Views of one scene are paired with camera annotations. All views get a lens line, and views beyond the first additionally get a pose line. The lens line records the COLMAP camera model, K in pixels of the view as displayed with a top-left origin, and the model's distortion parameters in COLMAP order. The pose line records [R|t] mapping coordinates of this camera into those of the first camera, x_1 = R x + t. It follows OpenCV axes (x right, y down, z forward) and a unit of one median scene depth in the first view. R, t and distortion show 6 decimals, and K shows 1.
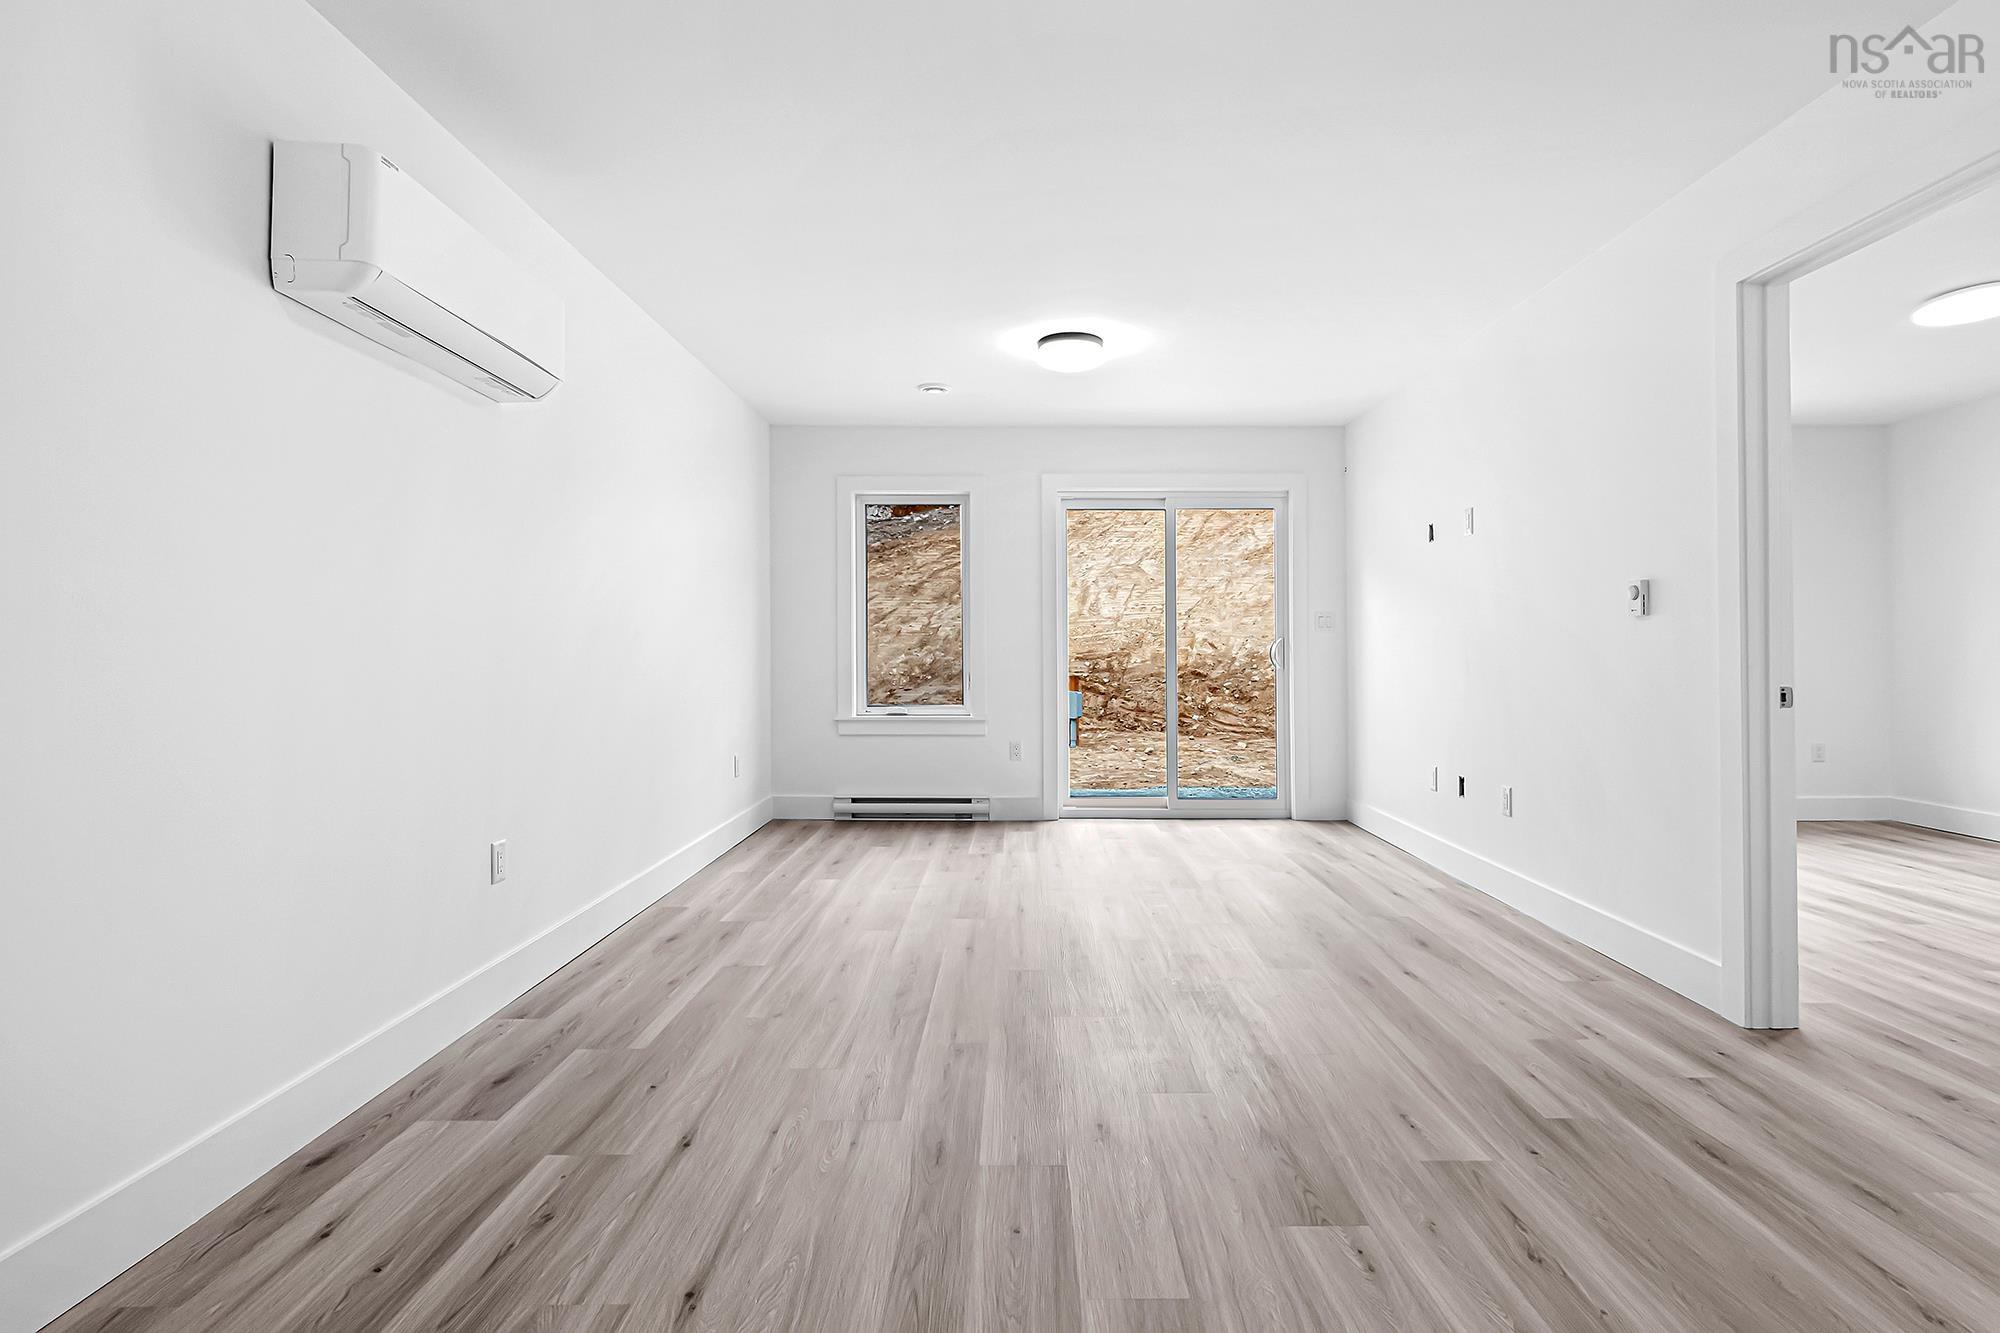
lens RADIAL K [[971.8, 0, 1008.4], [0, 971.8, 633.9], [0, 0, 1]] dist [0.000093, -0.000850]
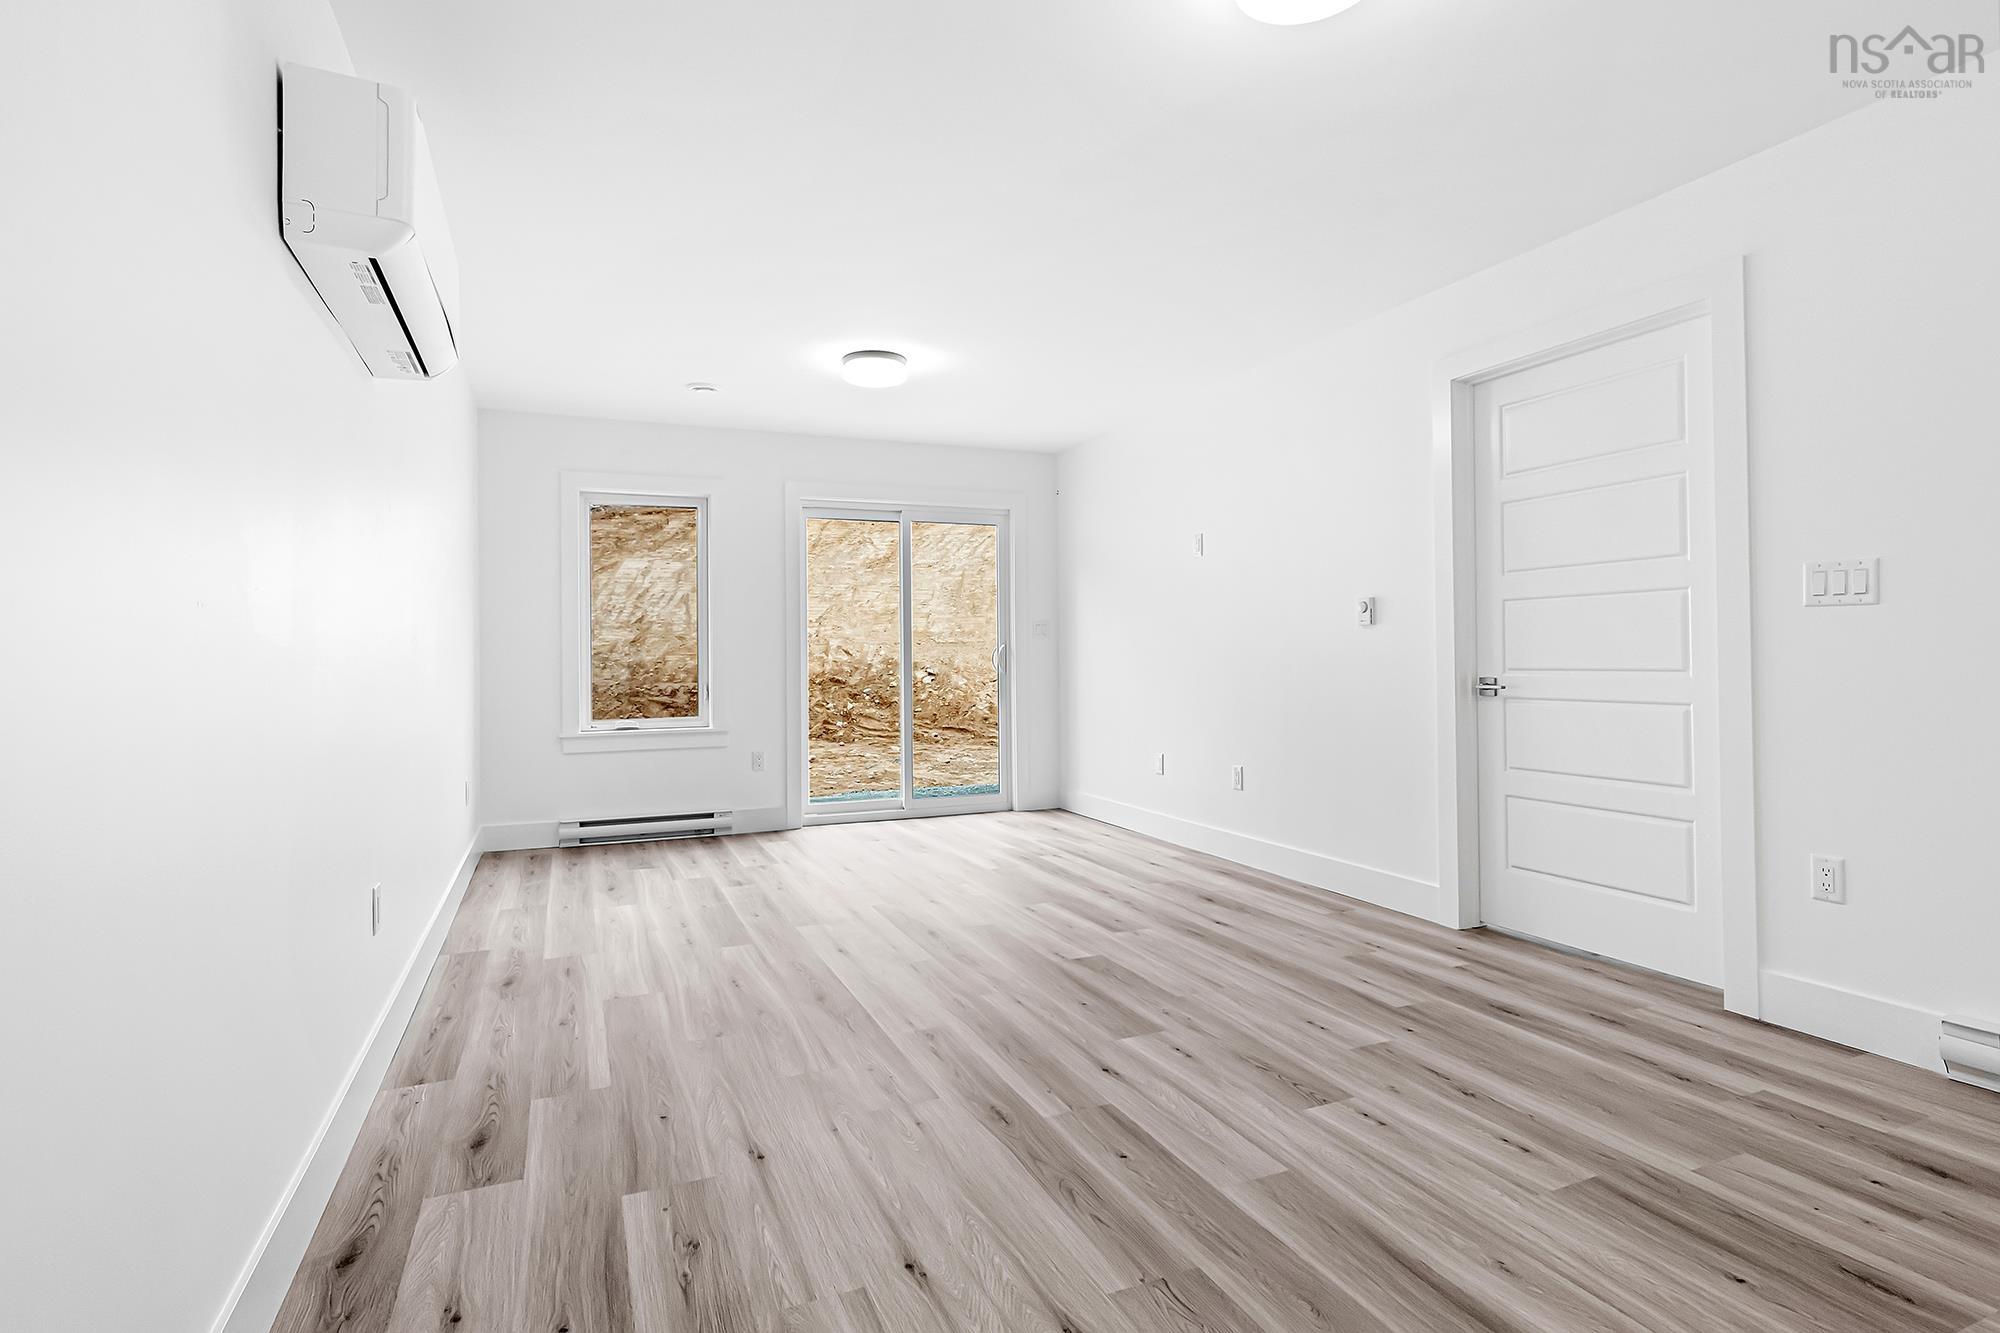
lens RADIAL K [[971.8, 0, 1008.4], [0, 971.8, 633.9], [0, 0, 1]] dist [0.000093, -0.000850]
pose [[0.923724, -0.002517, 0.383050, -0.137425], [0.005404, 0.999965, -0.006463, -0.000530], [-0.383020, 0.008040, 0.923705, -0.005787]]
